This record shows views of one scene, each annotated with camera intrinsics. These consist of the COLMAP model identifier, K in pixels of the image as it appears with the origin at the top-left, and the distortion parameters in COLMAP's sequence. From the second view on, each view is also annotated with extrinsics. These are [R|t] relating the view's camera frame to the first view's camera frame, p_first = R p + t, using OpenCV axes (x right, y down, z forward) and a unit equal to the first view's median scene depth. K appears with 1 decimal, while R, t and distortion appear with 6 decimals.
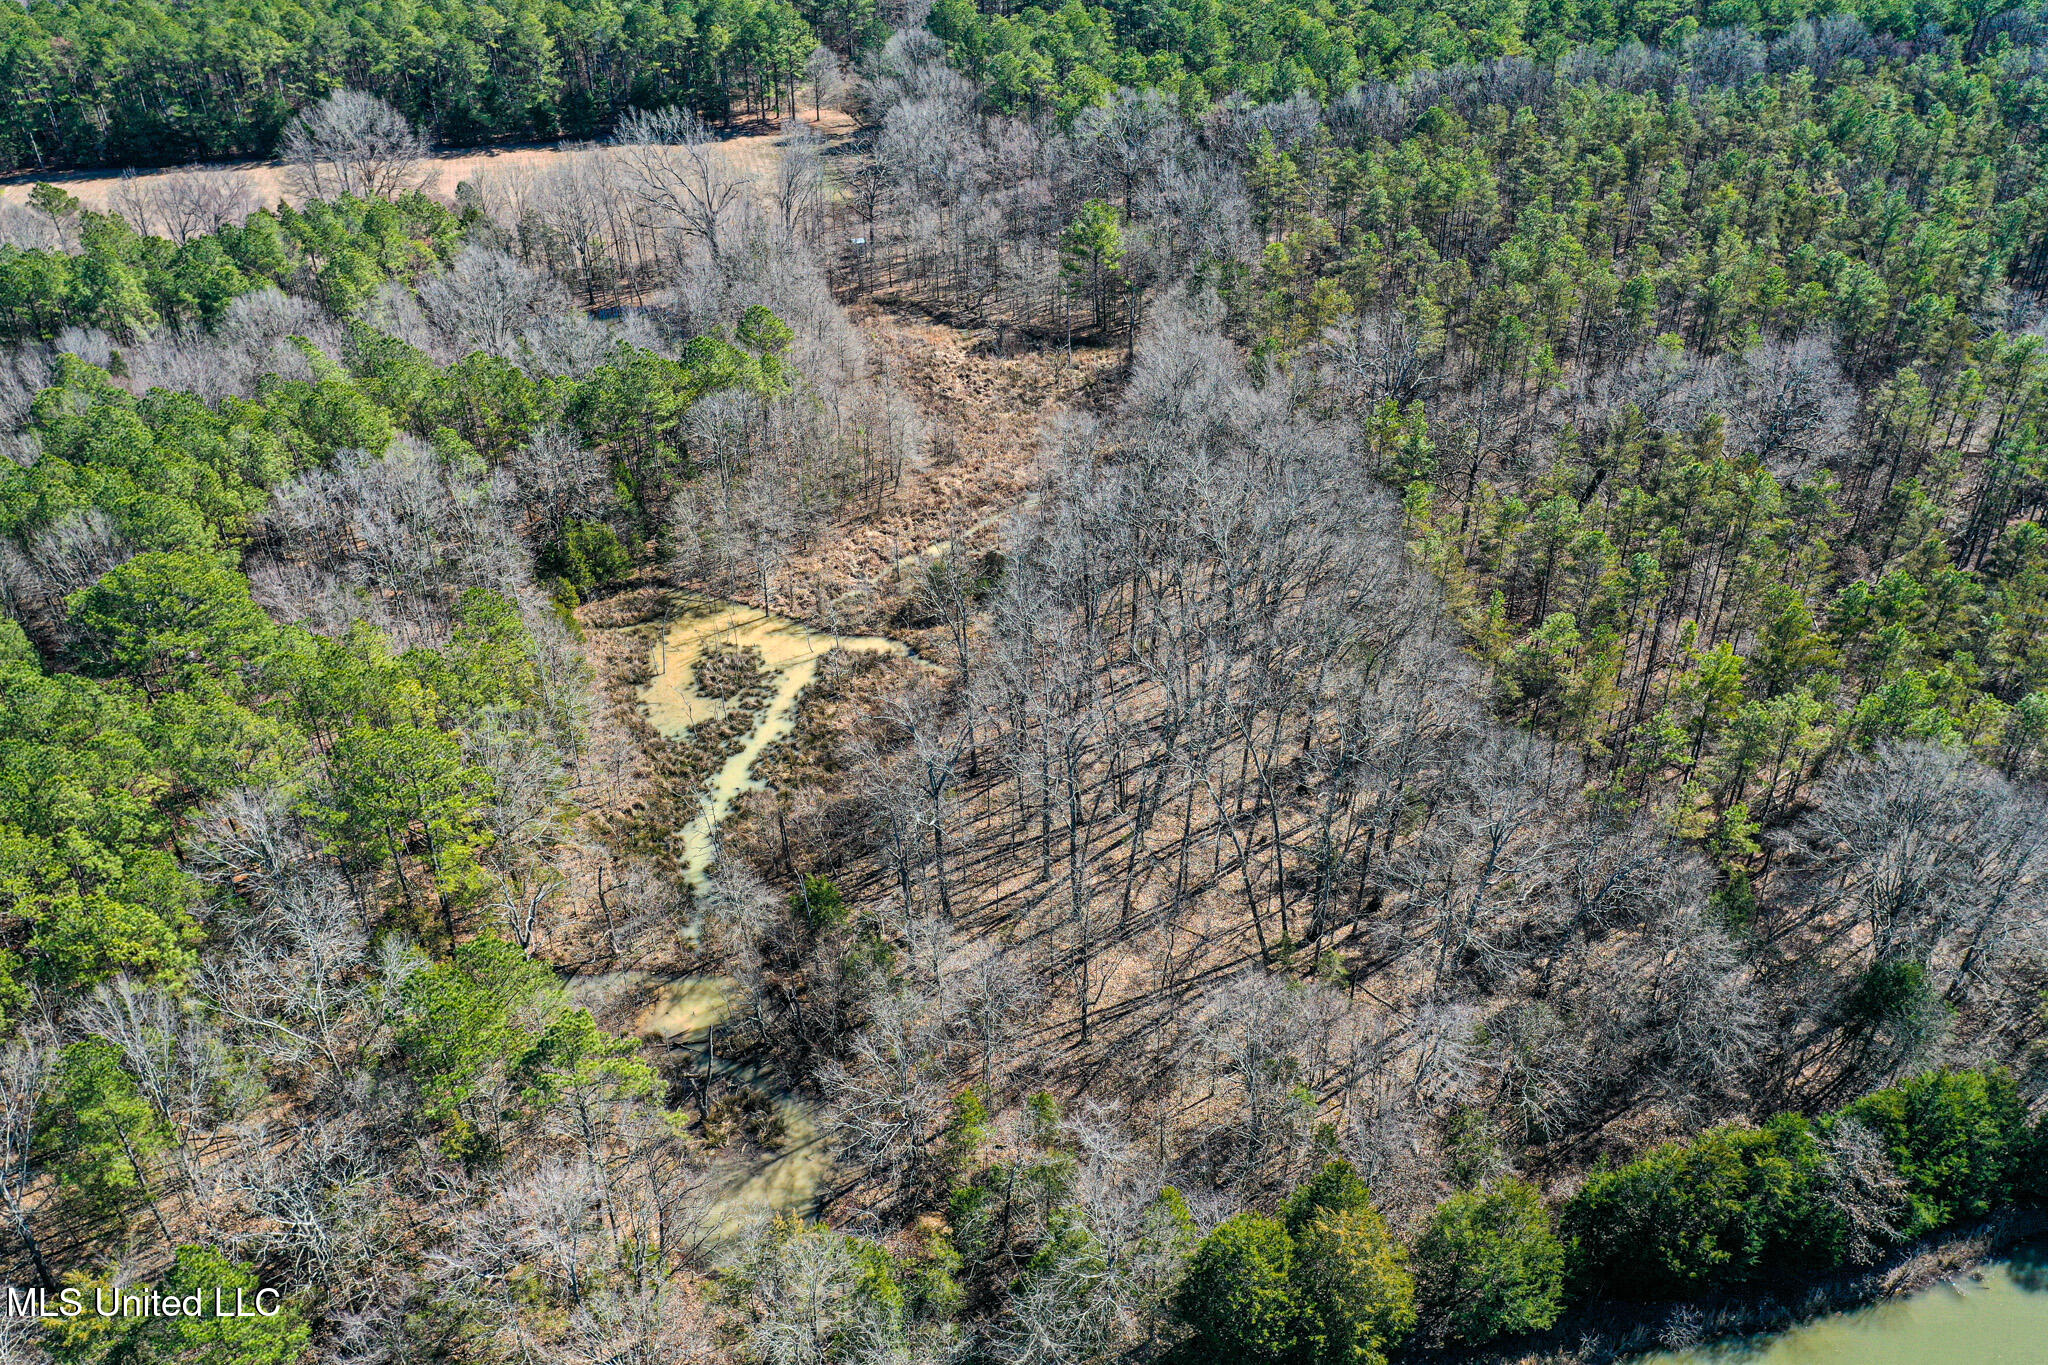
lens RADIAL K [[1642.6, 0, 1027.8], [0, 1642.6, 672.1], [0, 0, 1]] dist [0.010473, 0.016364]
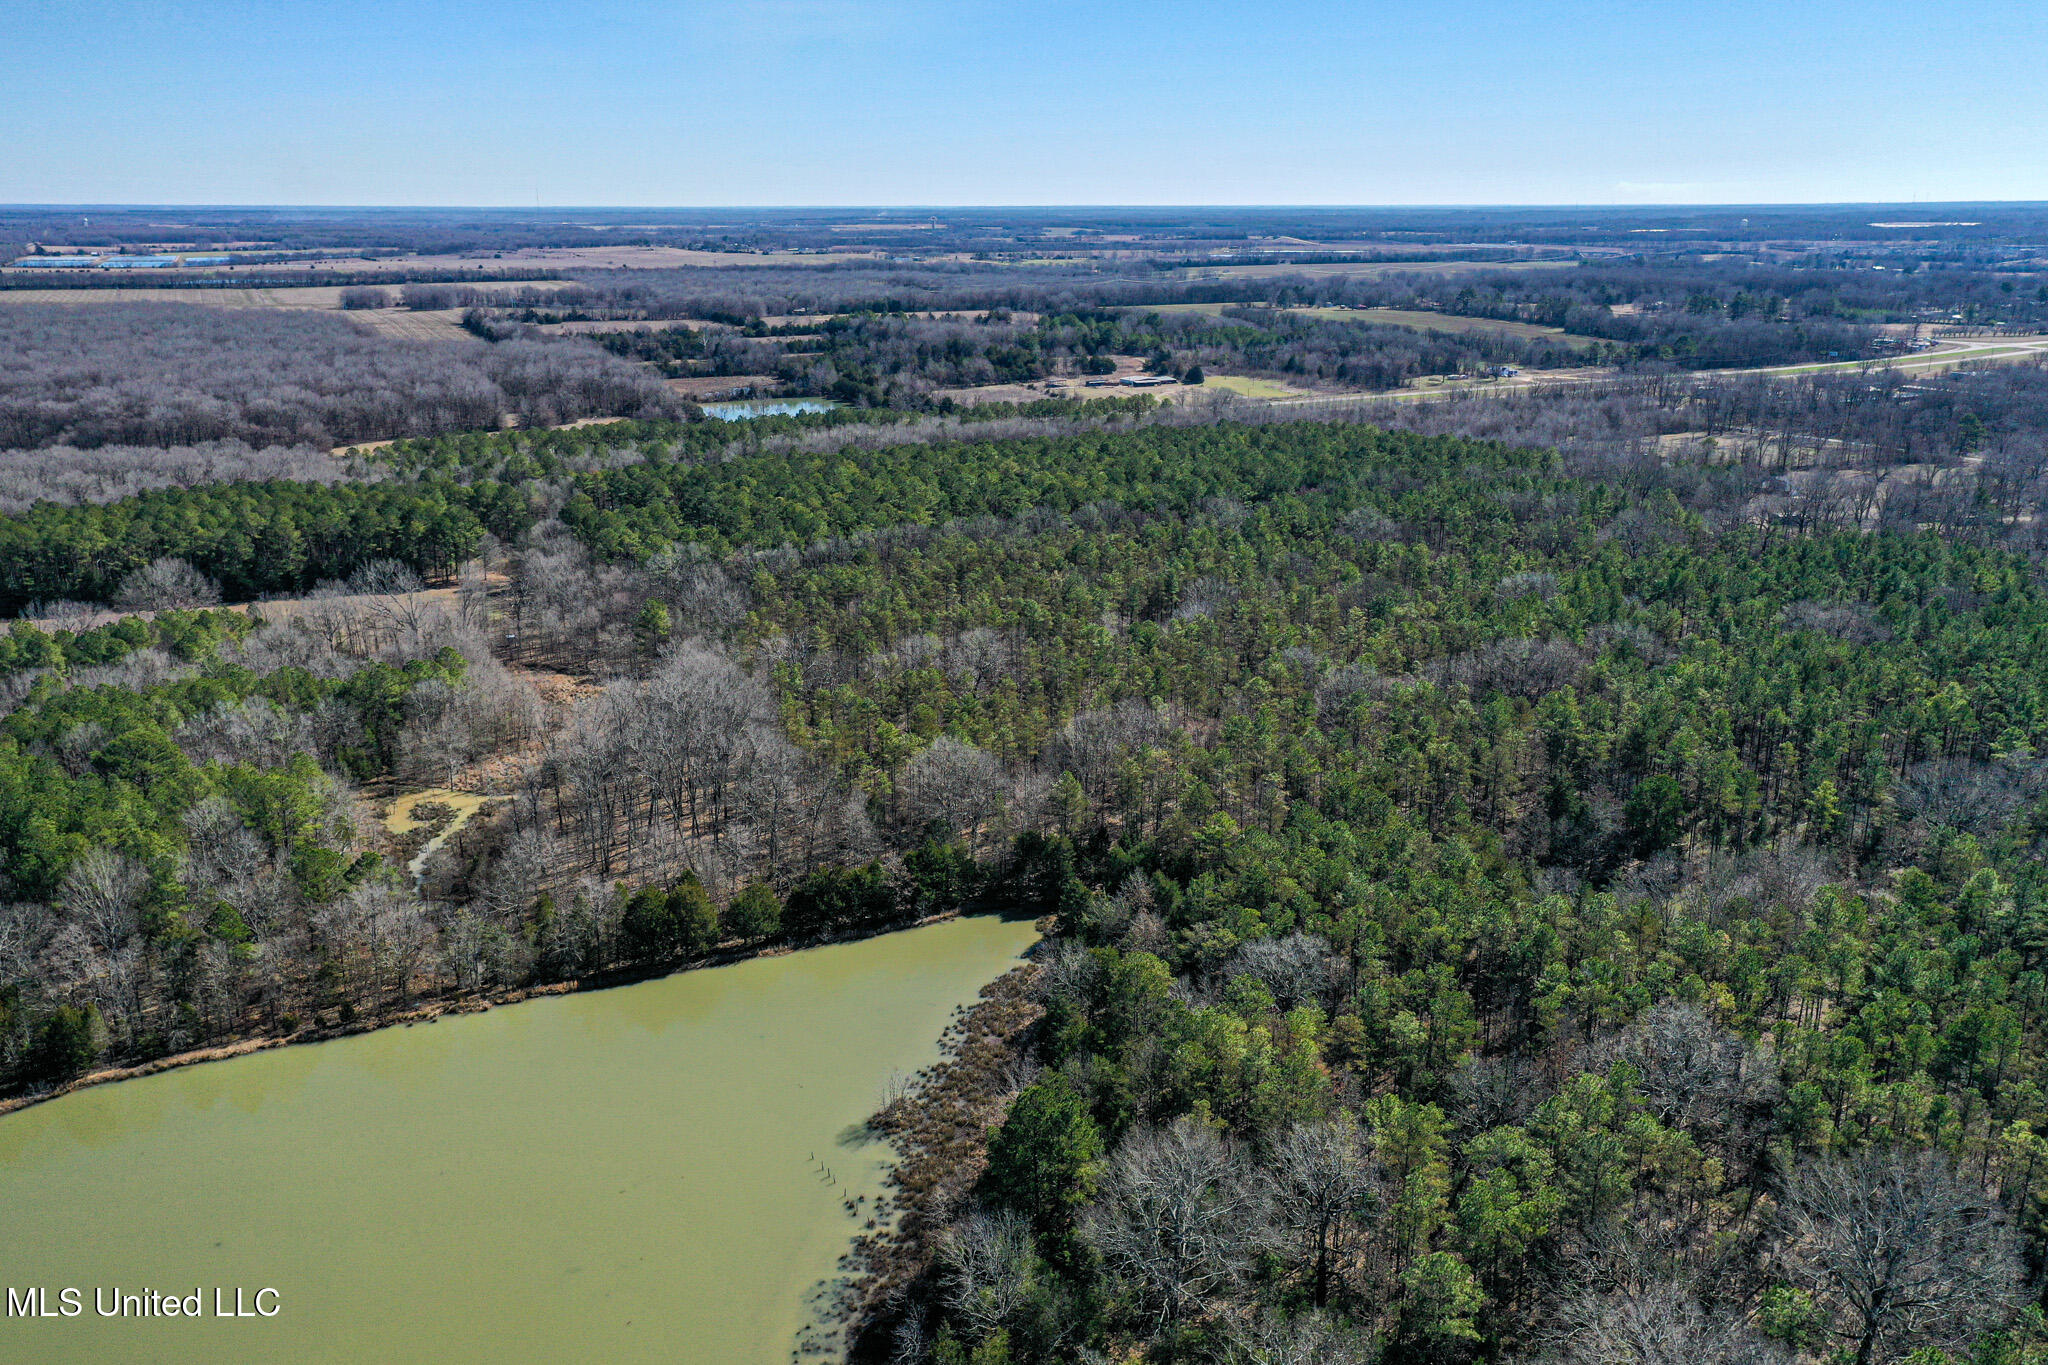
lens RADIAL K [[1642.6, 0, 1014.3], [0, 1642.6, 686.4], [0, 0, 1]] dist [0.010473, 0.016364]
pose [[0.982110, -0.038755, 0.184279, 0.079978], [0.091286, 0.953904, -0.285893, 0.281530], [-0.164705, 0.297600, 0.940376, -0.558669]]
